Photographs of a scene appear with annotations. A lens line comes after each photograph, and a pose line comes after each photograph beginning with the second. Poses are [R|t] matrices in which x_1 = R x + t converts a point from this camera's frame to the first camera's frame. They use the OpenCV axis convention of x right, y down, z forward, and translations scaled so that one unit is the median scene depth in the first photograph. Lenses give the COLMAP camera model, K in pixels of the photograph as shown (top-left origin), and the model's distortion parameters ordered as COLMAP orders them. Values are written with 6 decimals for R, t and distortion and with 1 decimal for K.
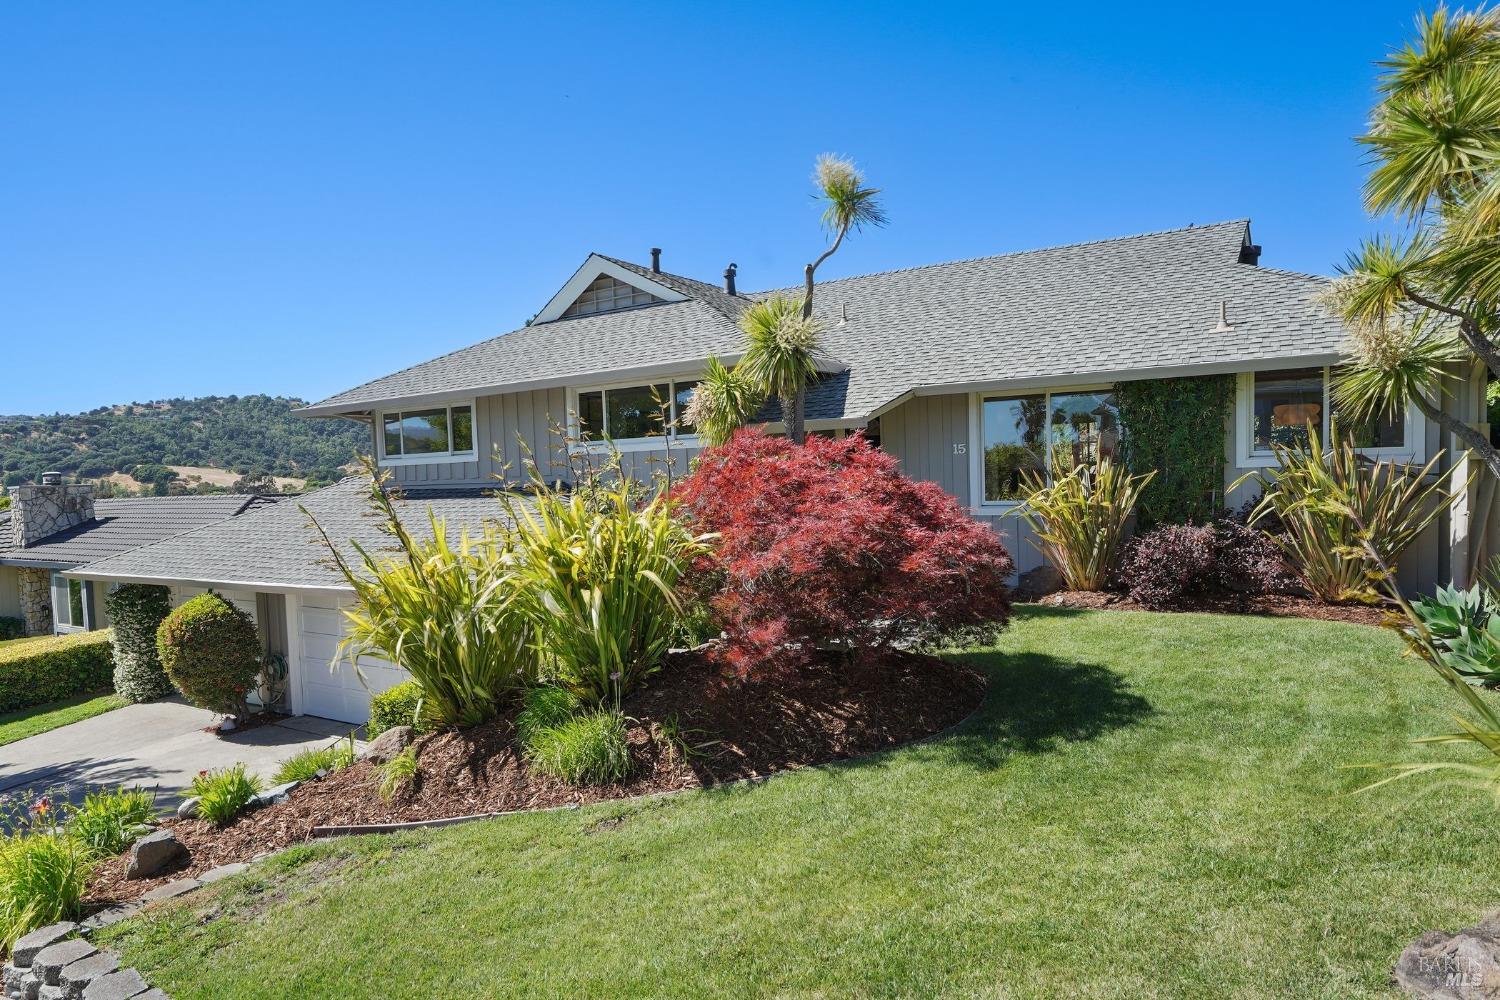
lens RADIAL K [[905.0, 0, 750.0], [0, 905.0, 500.0], [0, 0, 1]] dist [-0.021723, -0.000062]
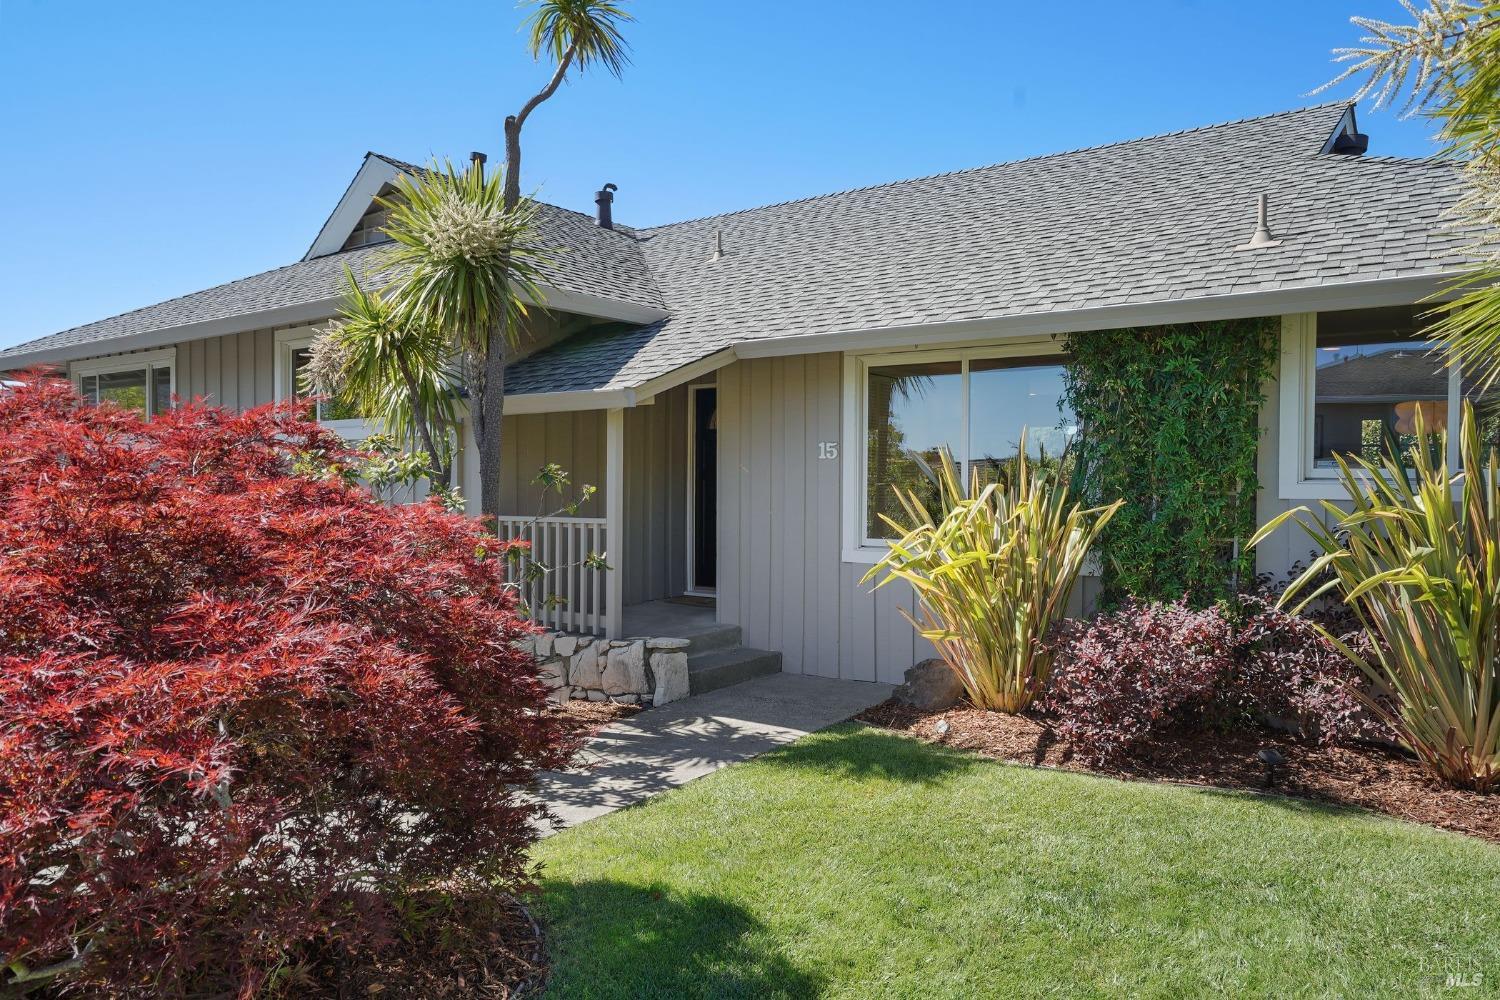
lens RADIAL K [[1043.0, 0, 749.0], [0, 1043.0, 479.2], [0, 0, 1]] dist [0.008082, 0.003800]
pose [[0.998173, 0.030982, -0.051864, 0.253916], [-0.032481, 0.999072, -0.028301, -0.019248], [0.050939, 0.029934, 0.998253, 0.355716]]
